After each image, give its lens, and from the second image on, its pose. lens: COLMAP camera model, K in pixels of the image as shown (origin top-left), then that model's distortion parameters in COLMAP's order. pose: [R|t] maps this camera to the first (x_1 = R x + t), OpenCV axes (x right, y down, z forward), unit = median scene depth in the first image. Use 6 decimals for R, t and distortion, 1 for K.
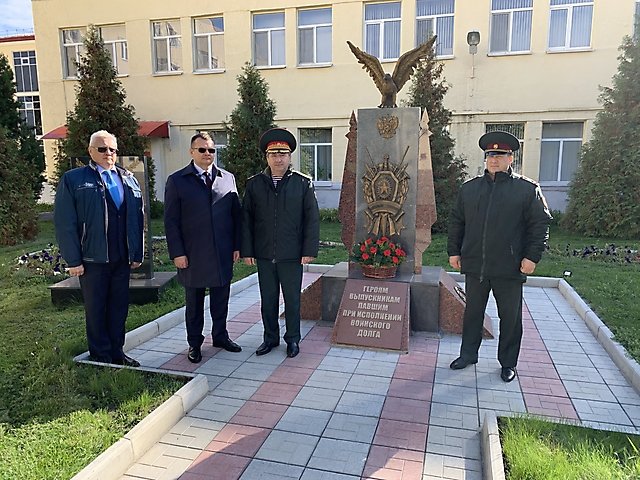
lens RADIAL K [[483.4, 0, 320.0], [0, 483.4, 240.0], [0, 0, 1]] dist [0.019978, -0.002475]
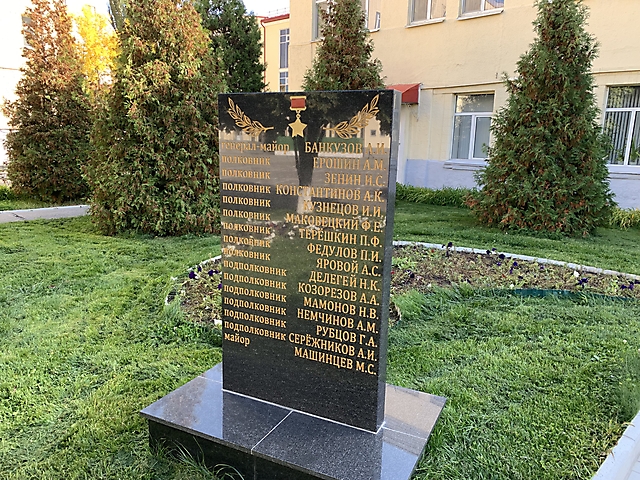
lens RADIAL K [[483.4, 0, 320.0], [0, 483.4, 240.0], [0, 0, 1]] dist [0.019978, -0.002475]
pose [[0.889638, 0.113606, -0.442310, -0.081201], [-0.092414, 0.993310, 0.069251, -0.028751], [0.447218, -0.020733, 0.894185, 0.218891]]
